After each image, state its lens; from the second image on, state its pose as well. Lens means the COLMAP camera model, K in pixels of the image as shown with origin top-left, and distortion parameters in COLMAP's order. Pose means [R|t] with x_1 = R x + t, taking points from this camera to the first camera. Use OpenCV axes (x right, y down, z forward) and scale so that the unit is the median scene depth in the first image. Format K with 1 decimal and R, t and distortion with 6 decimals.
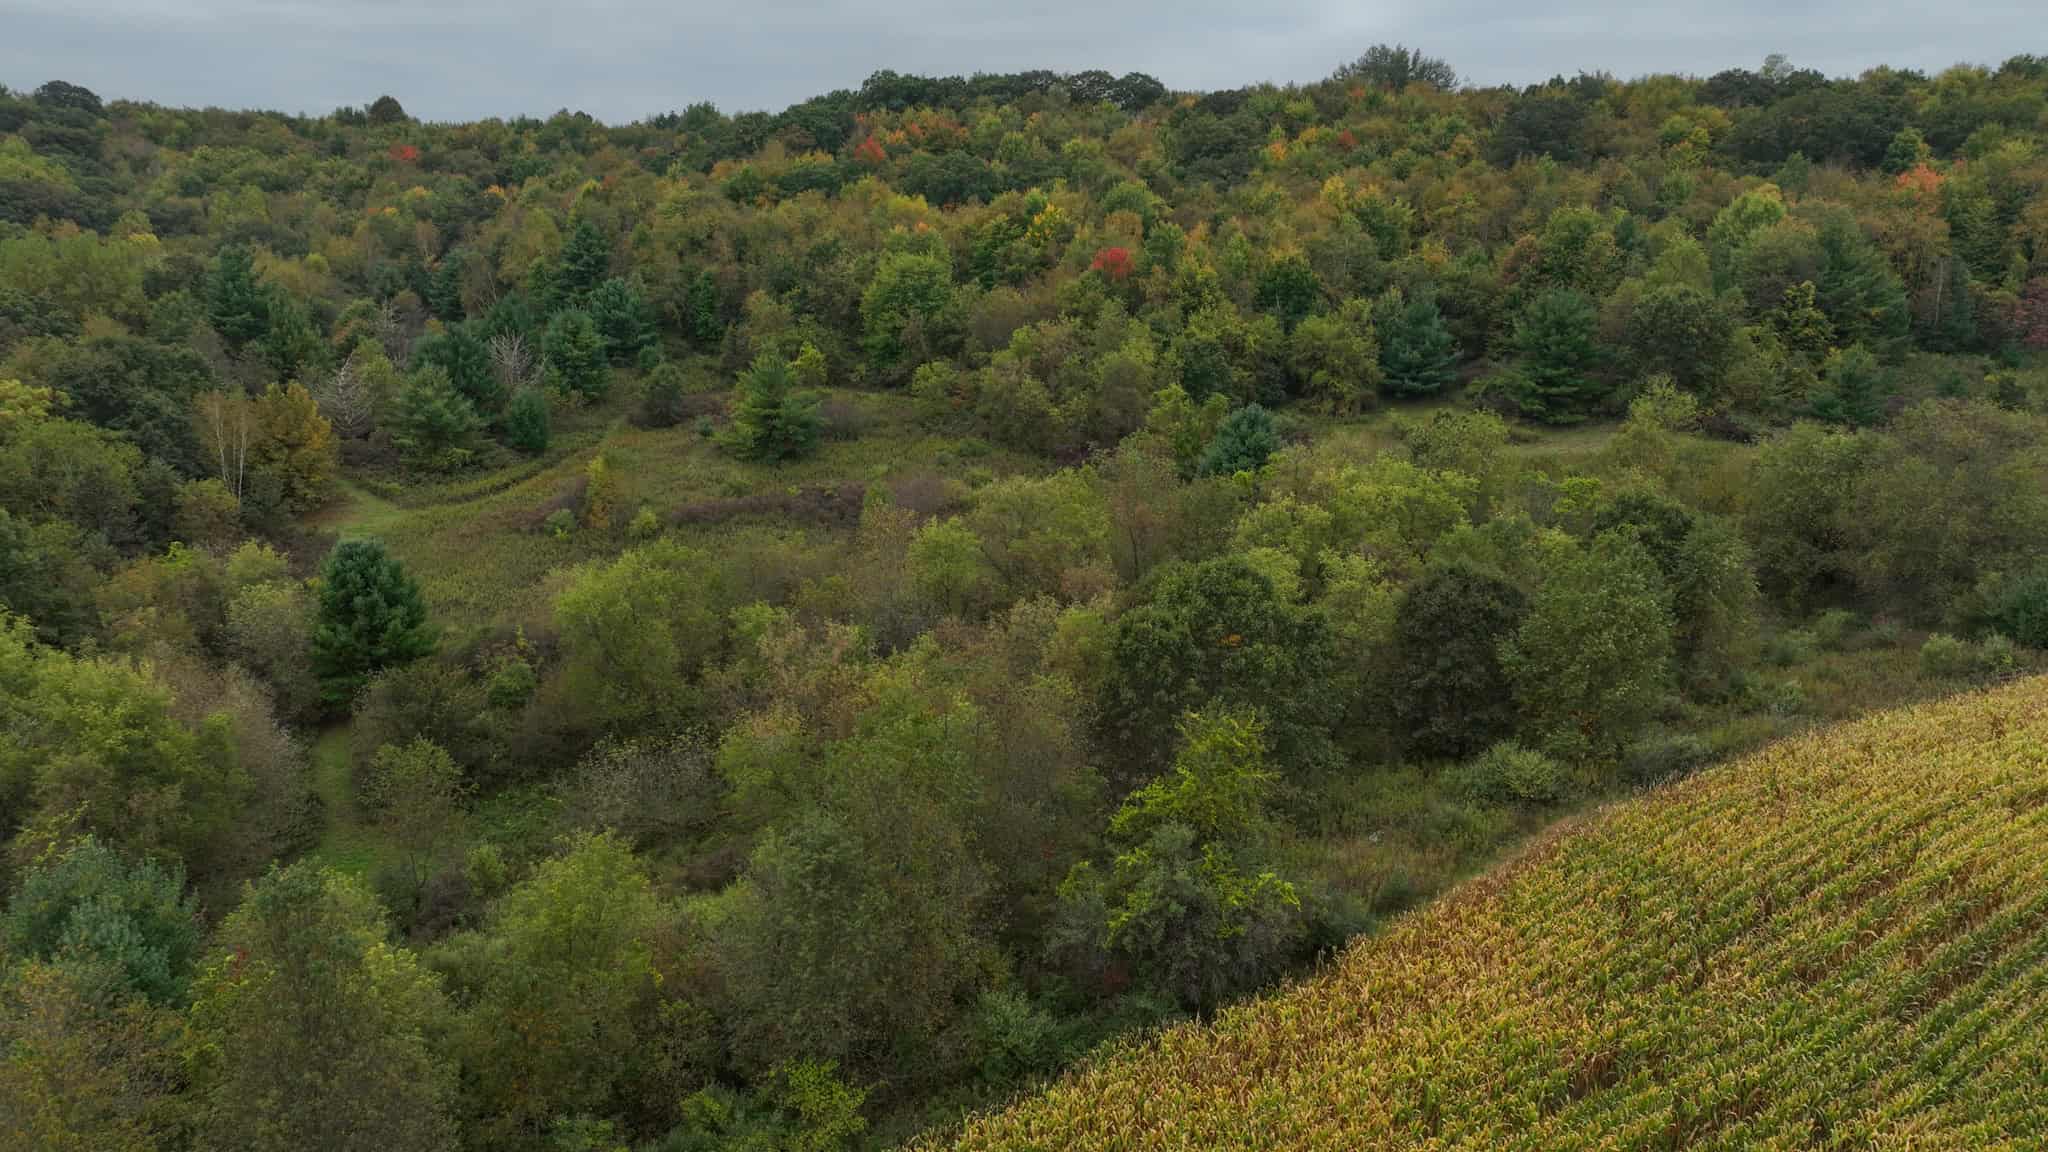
lens RADIAL K [[1441.2, 0, 1026.1], [0, 1441.2, 576.1], [0, 0, 1]] dist [-0.003146, 0.024009]
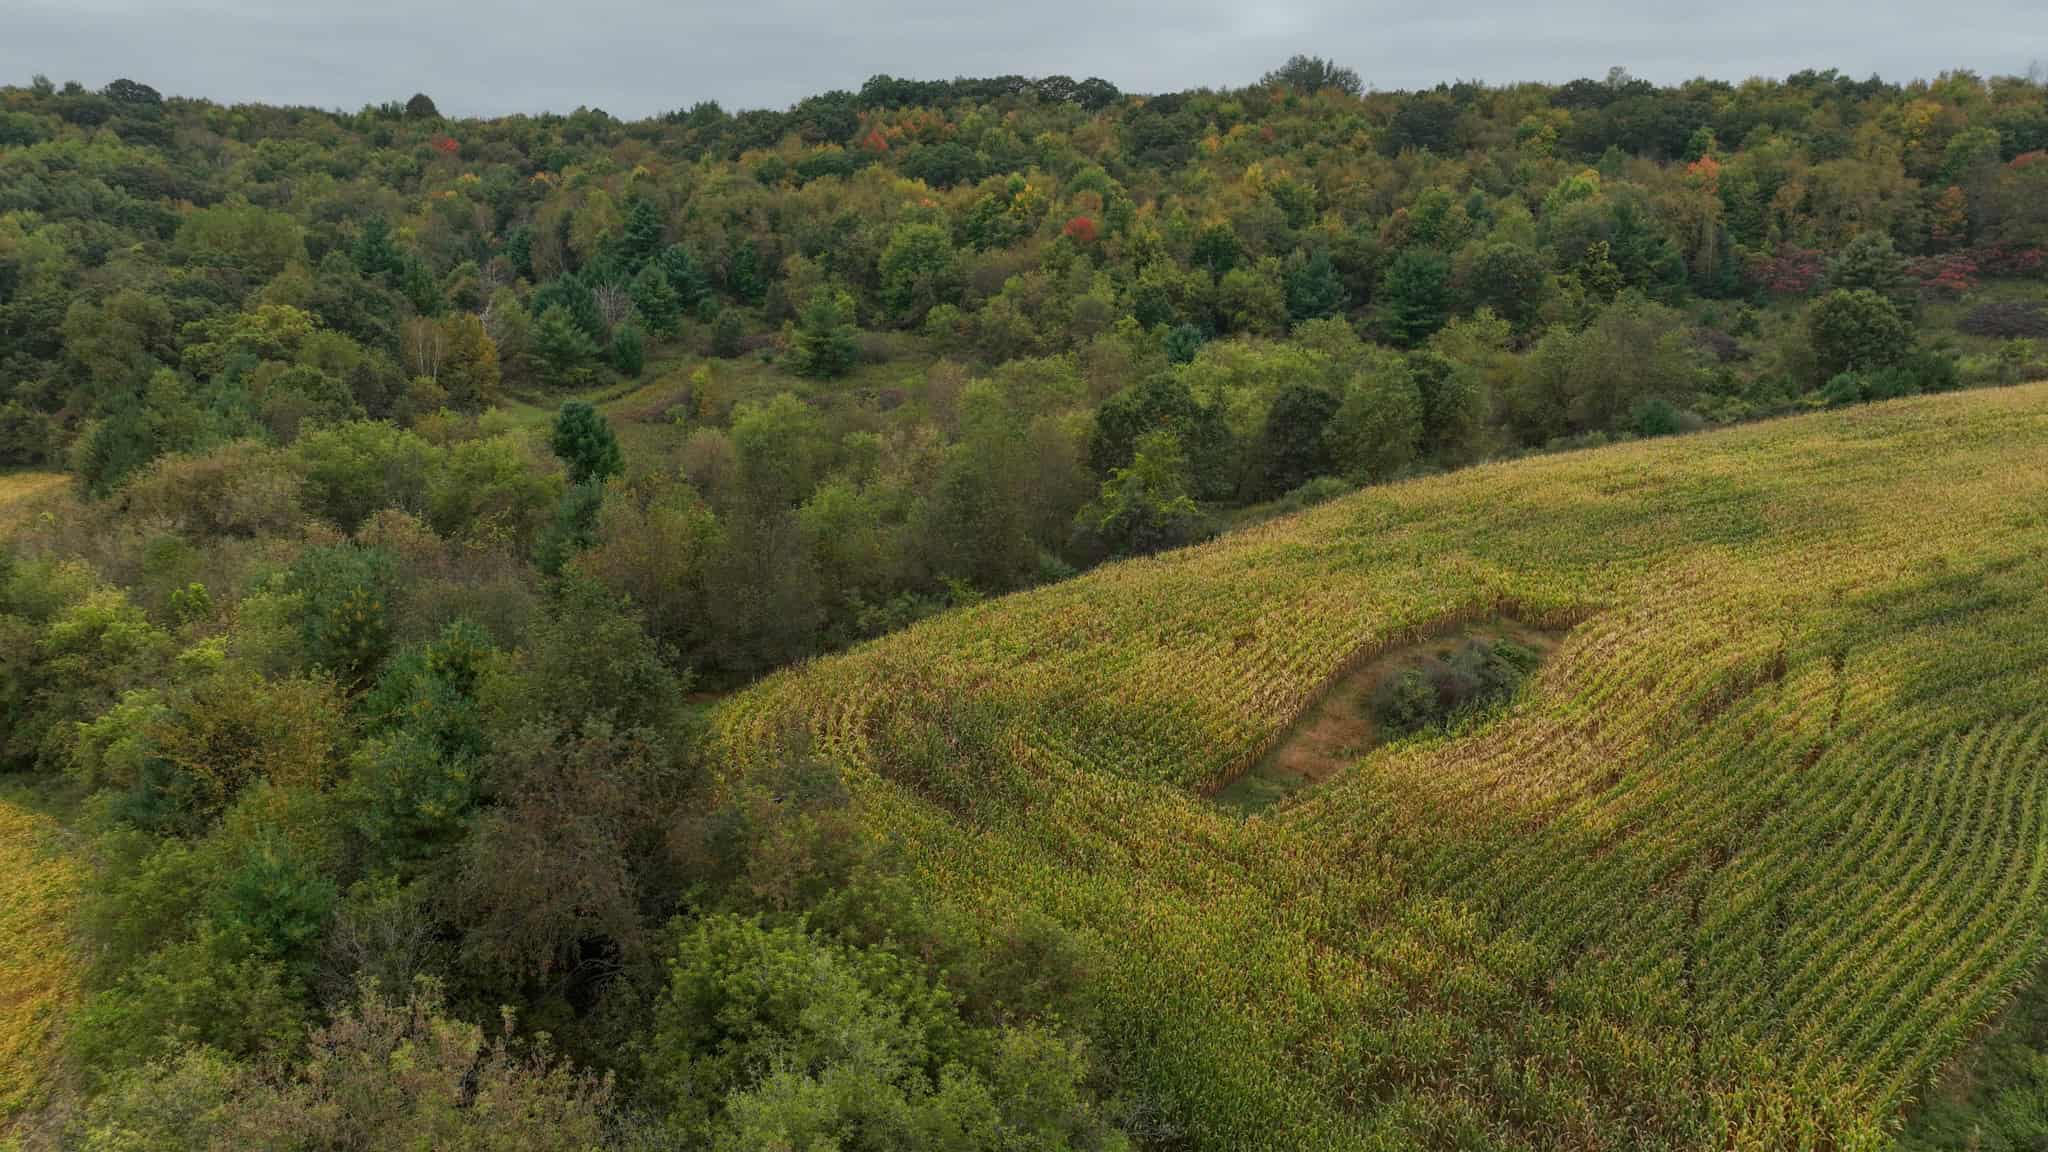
lens RADIAL K [[1441.2, 0, 1026.9], [0, 1441.2, 579.3], [0, 0, 1]] dist [-0.003146, 0.024009]
pose [[0.999439, -0.006447, 0.032855, -0.029987], [0.006348, 0.999975, 0.003114, 0.085183], [-0.032874, -0.002904, 0.999455, -0.265944]]
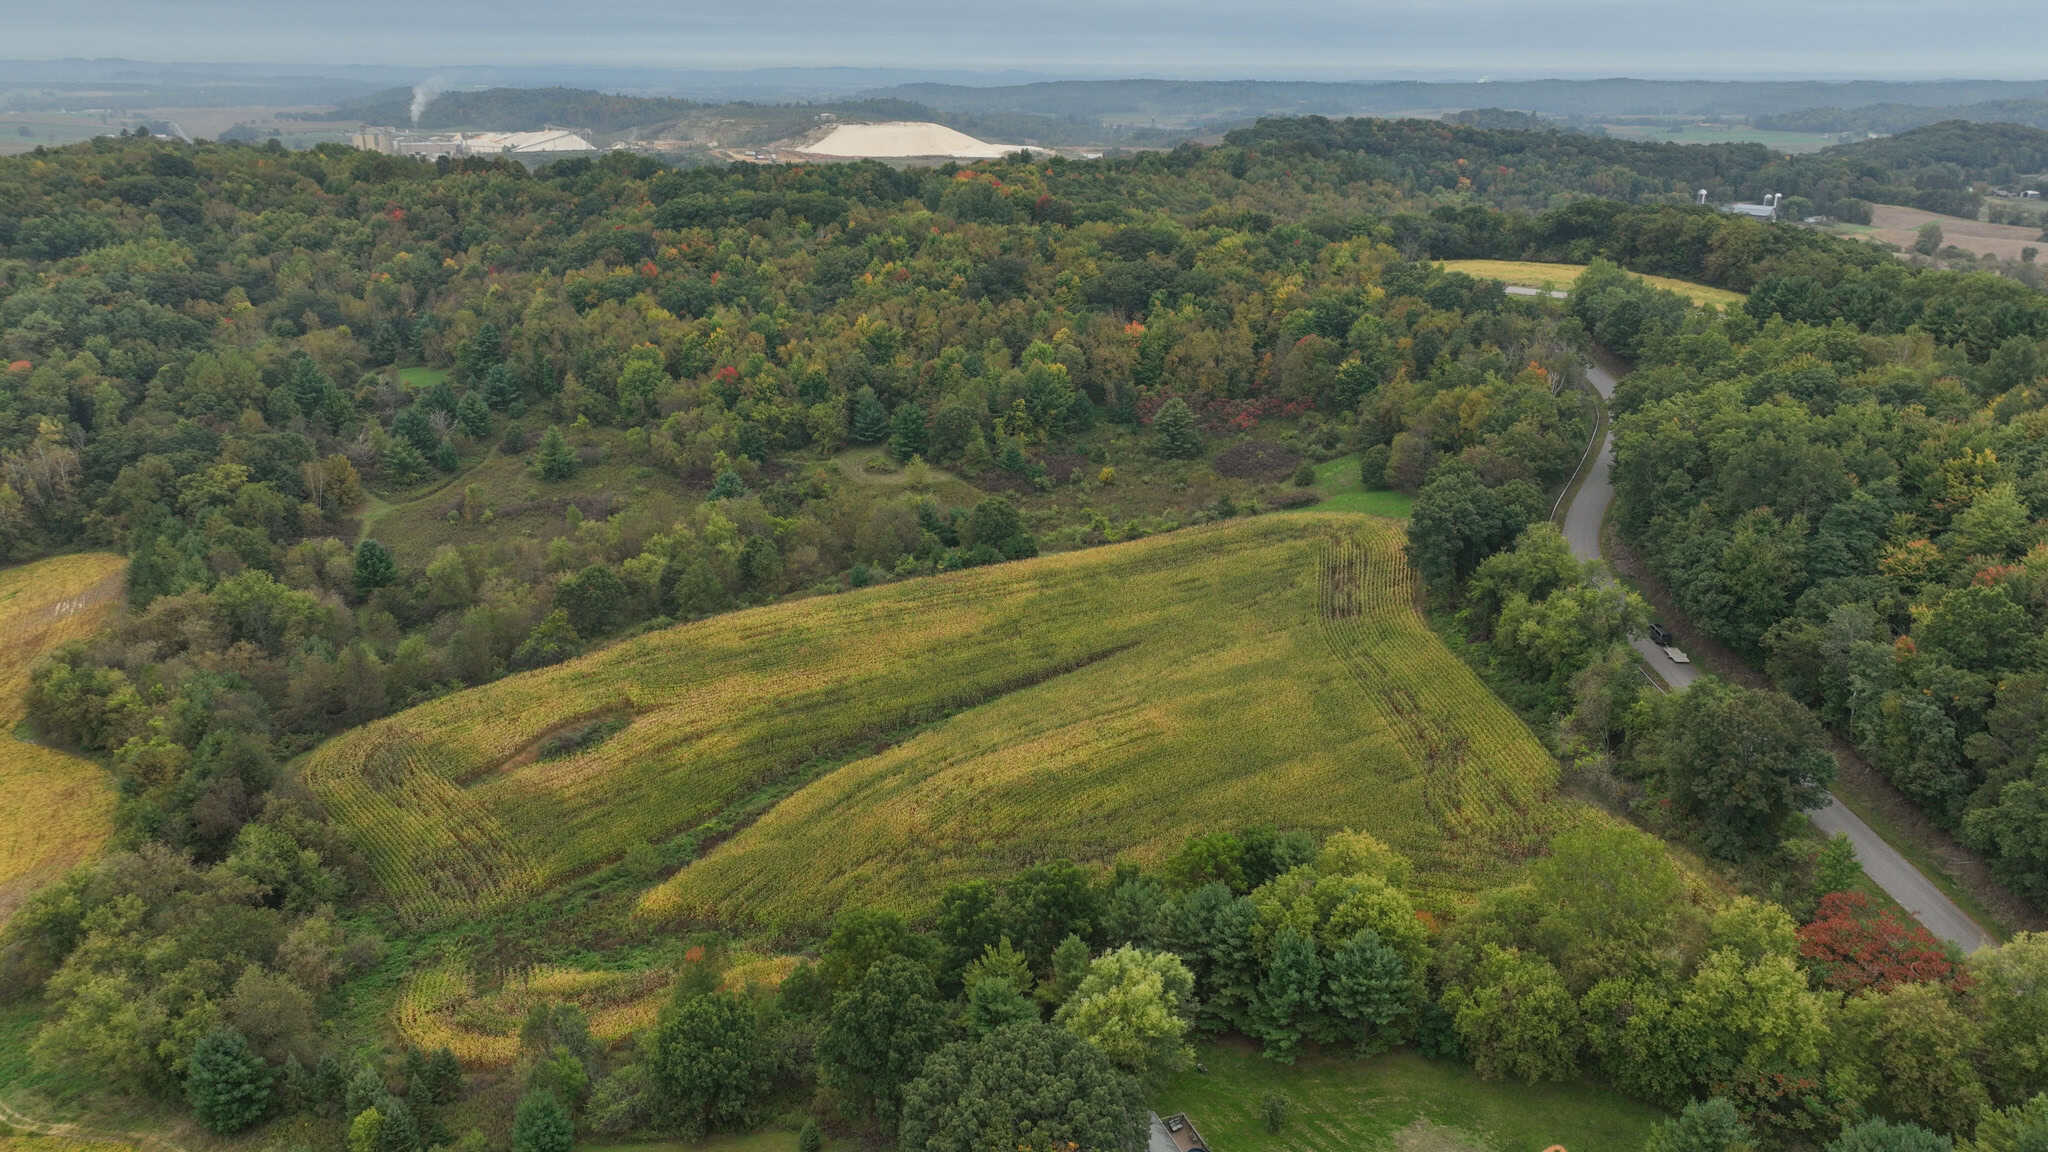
lens RADIAL K [[1441.2, 0, 1029.0], [0, 1441.2, 574.9], [0, 0, 1]] dist [-0.003146, 0.024009]
pose [[0.999821, 0.005315, -0.018136, 0.508529], [-0.003273, 0.993833, 0.110837, -0.155326], [0.018614, -0.110757, 0.993673, -1.032495]]
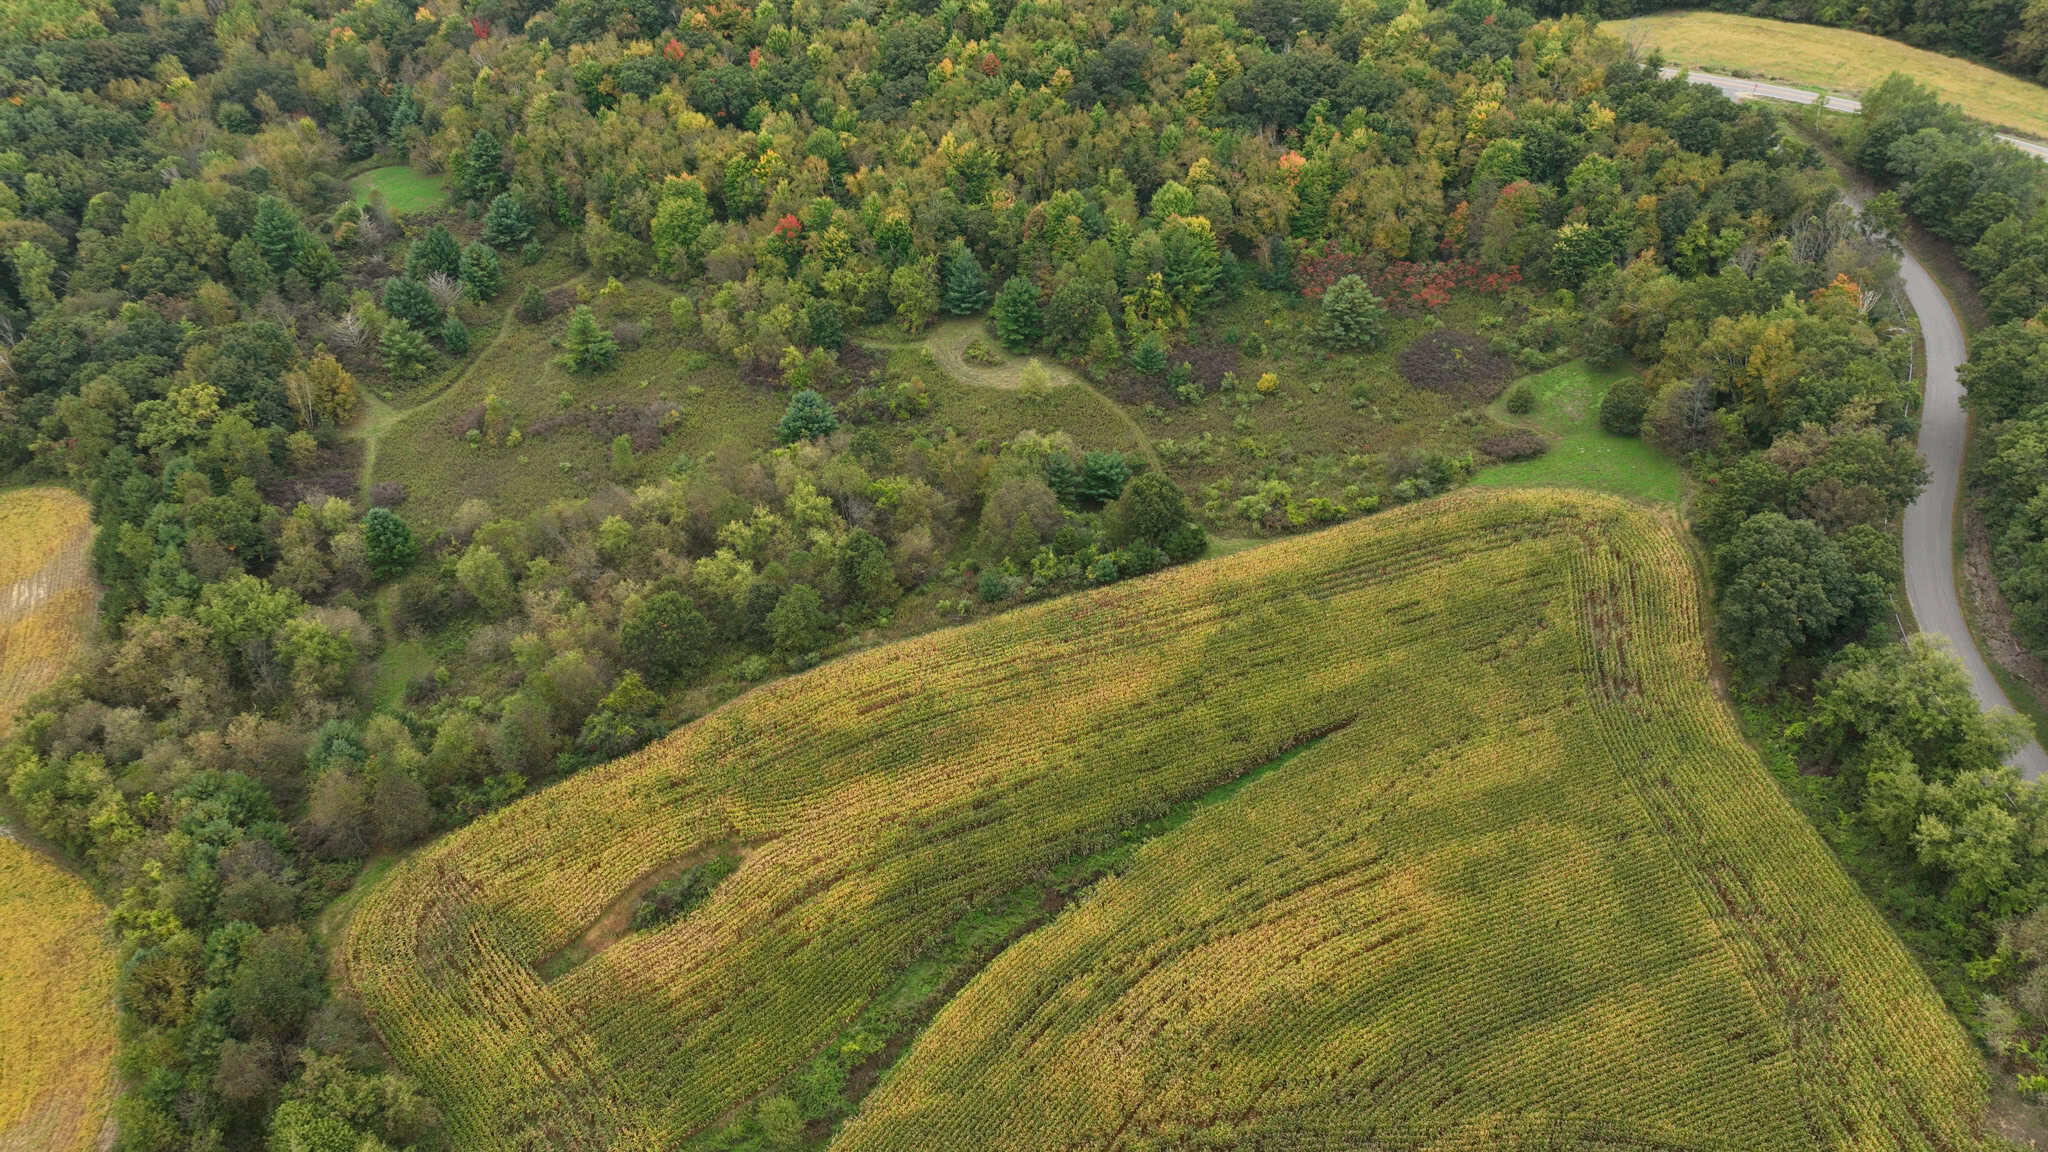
lens RADIAL K [[1441.2, 0, 1026.5], [0, 1441.2, 573.7], [0, 0, 1]] dist [-0.003146, 0.024009]
pose [[0.999596, 0.008068, -0.027264, 0.369311], [0.002669, 0.928041, 0.372470, -0.445679], [0.028307, -0.372392, 0.927644, -0.667322]]
